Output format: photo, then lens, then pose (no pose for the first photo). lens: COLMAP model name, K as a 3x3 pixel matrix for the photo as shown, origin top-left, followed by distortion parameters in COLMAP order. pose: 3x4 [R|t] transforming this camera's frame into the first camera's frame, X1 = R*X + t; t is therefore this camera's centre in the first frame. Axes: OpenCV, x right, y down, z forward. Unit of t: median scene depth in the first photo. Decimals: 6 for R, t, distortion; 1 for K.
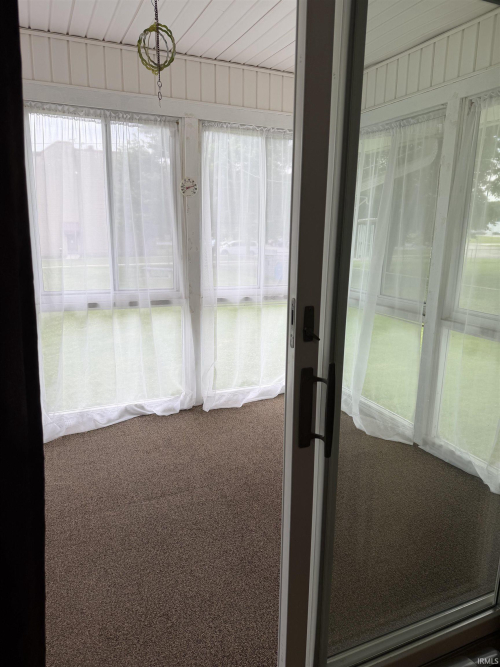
lens RADIAL K [[467.0, 0, 244.2], [0, 467.0, 329.3], [0, 0, 1]] dist [0.035935, -0.040329]
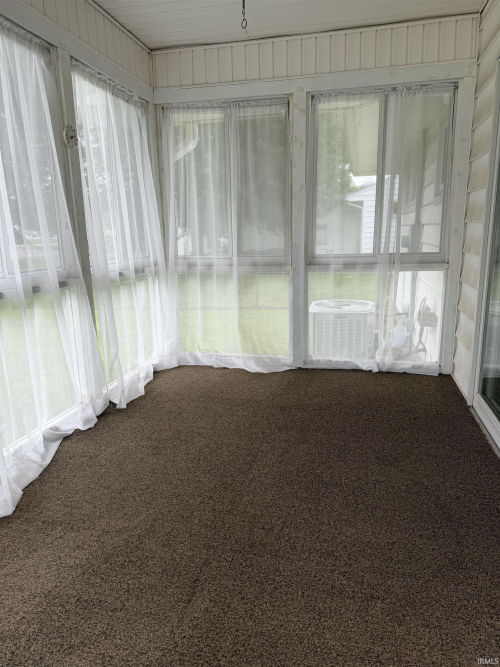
lens RADIAL K [[467.0, 0, 246.1], [0, 467.0, 338.1], [0, 0, 1]] dist [0.035935, -0.040329]
pose [[0.597082, -0.203797, 0.775861, -0.645003], [0.198830, 0.974608, 0.102988, 0.007710], [-0.777149, 0.092772, 0.622442, 0.307022]]
